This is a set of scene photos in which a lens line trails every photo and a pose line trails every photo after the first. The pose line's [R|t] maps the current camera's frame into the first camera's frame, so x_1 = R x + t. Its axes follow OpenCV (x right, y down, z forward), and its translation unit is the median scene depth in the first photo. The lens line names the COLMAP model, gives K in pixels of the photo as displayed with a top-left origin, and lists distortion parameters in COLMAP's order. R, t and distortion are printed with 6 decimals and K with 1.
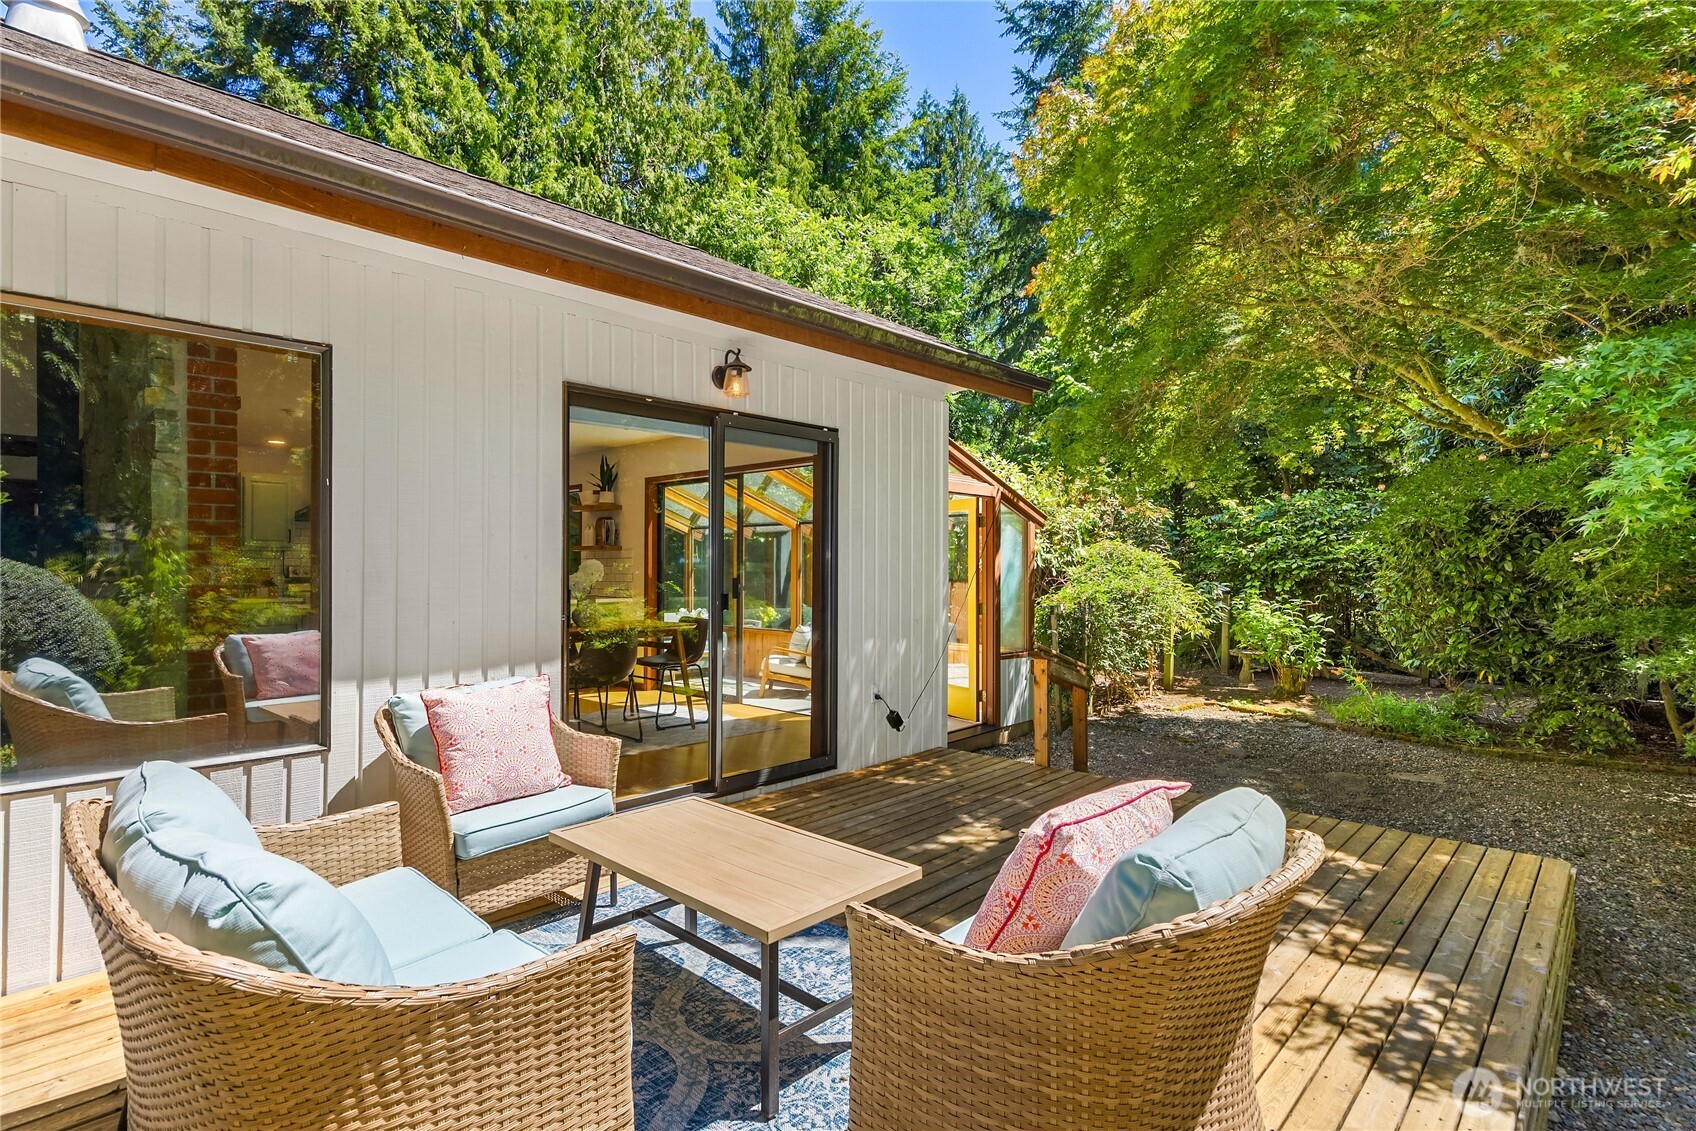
lens RADIAL K [[822.6, 0, 828.9], [0, 822.6, 565.9], [0, 0, 1]] dist [-0.000245, 0.000191]
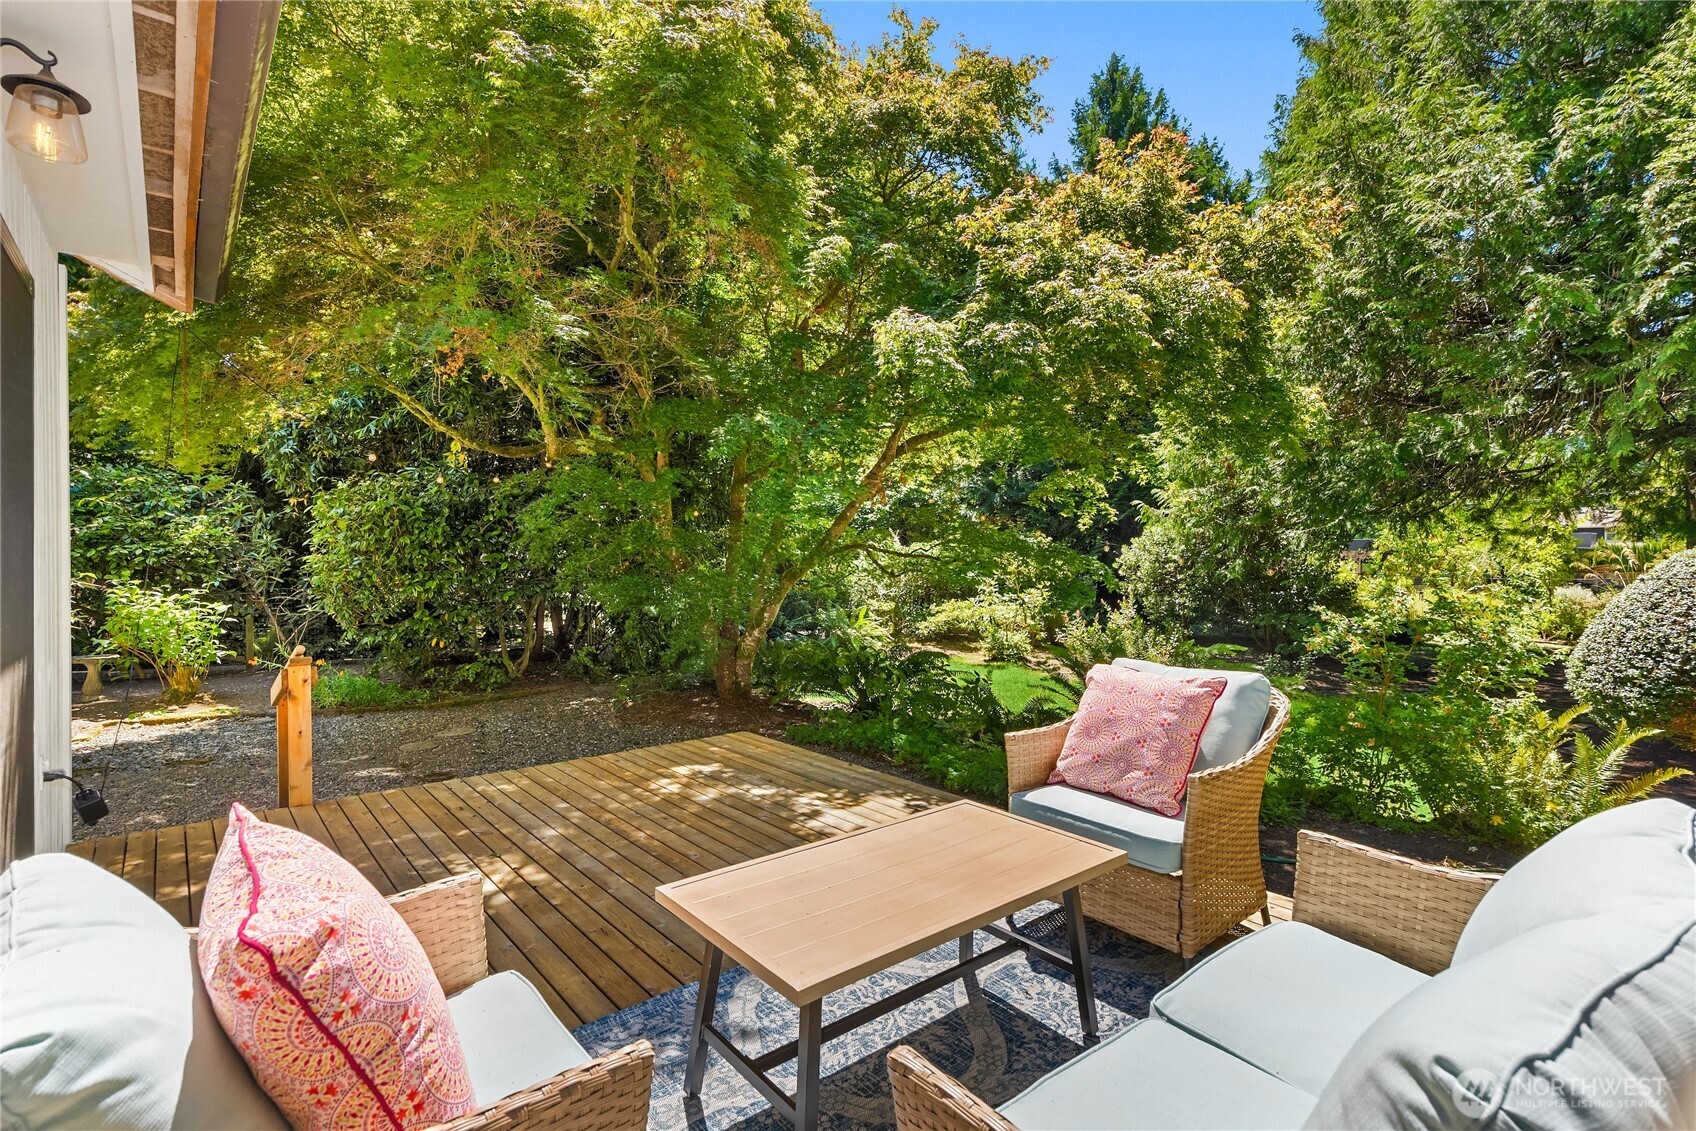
lens RADIAL K [[806.8, 0, 821.3], [0, 806.8, 558.5], [0, 0, 1]] dist [-0.021002, 0.000189]
pose [[0.115783, 0.001224, 0.993274, -0.811803], [-0.000915, 0.999999, -0.001125, 0.033302], [-0.993274, -0.000779, 0.115784, 0.864534]]
